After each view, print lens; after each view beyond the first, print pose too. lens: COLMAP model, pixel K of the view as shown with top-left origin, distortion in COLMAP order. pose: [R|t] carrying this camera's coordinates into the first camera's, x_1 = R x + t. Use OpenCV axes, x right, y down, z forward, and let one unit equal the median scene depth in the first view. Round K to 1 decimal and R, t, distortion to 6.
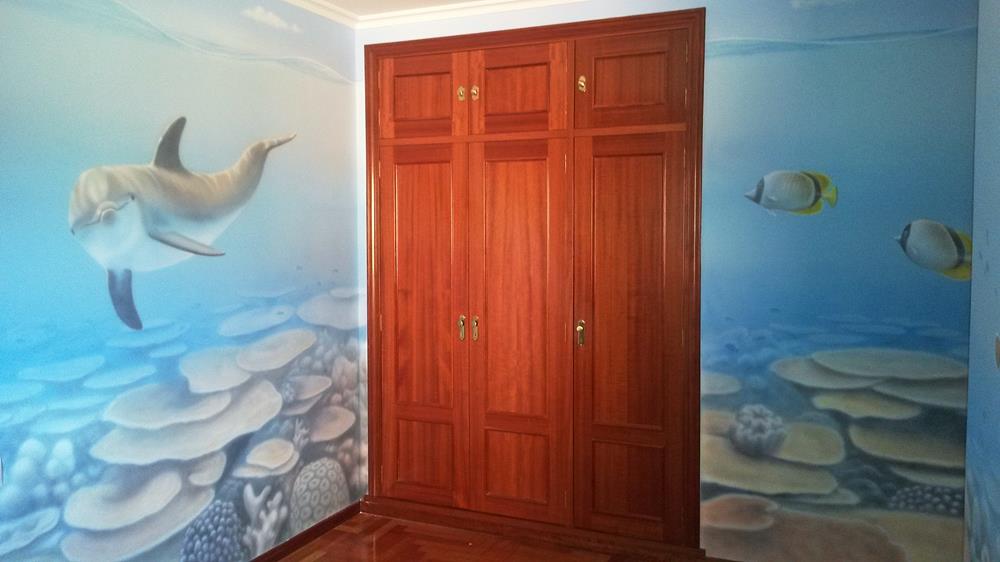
lens RADIAL K [[748.3, 0, 498.3], [0, 748.3, 255.6], [0, 0, 1]] dist [0.002217, -0.115932]
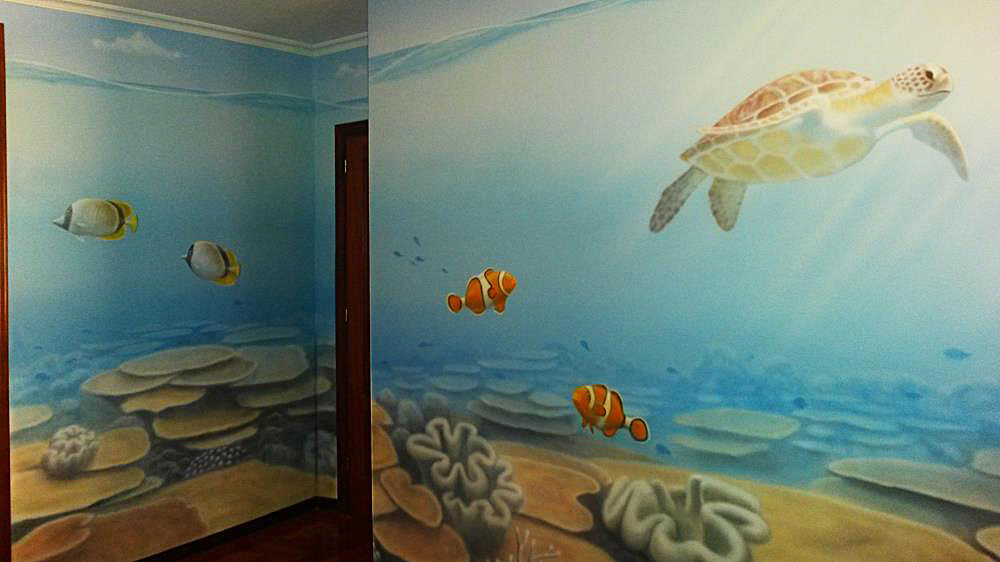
lens RADIAL K [[748.3, 0, 498.3], [0, 748.3, 255.6], [0, 0, 1]] dist [0.002217, -0.115932]
pose [[0.224338, -0.053352, 0.973050, -0.558665], [0.054926, 0.997605, 0.042035, -0.049576], [-0.972962, 0.044016, 0.226731, 0.217188]]
